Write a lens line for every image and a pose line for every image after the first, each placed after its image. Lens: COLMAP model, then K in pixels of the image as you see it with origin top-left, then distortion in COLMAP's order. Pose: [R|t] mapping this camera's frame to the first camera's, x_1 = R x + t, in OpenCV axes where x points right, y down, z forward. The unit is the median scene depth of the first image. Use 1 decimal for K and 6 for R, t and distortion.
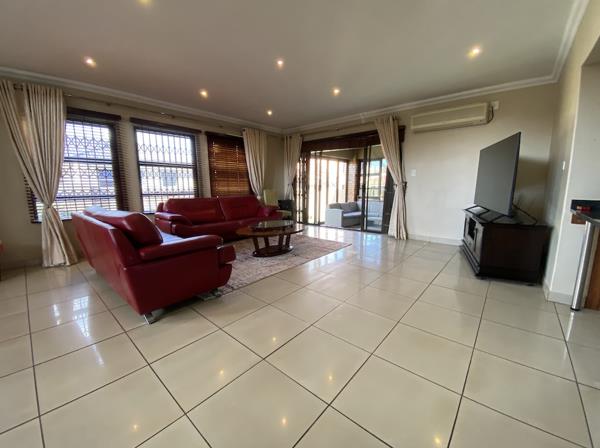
lens RADIAL K [[237.2, 0, 298.6], [0, 237.2, 221.8], [0, 0, 1]] dist [0.000529, -0.000004]
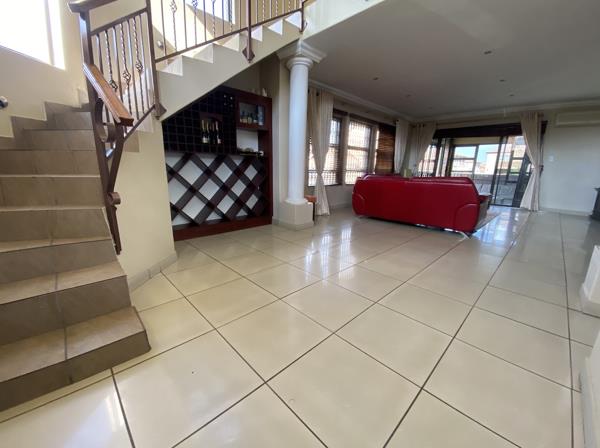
lens RADIAL K [[245.0, 0, 300.5], [0, 245.0, 223.5], [0, 0, 1]] dist [0.003189, -0.000258]
pose [[0.997418, 0.041958, -0.058279, -0.761616], [-0.037475, 0.996404, 0.075989, 0.090275], [0.061258, -0.073608, 0.995404, -0.425199]]
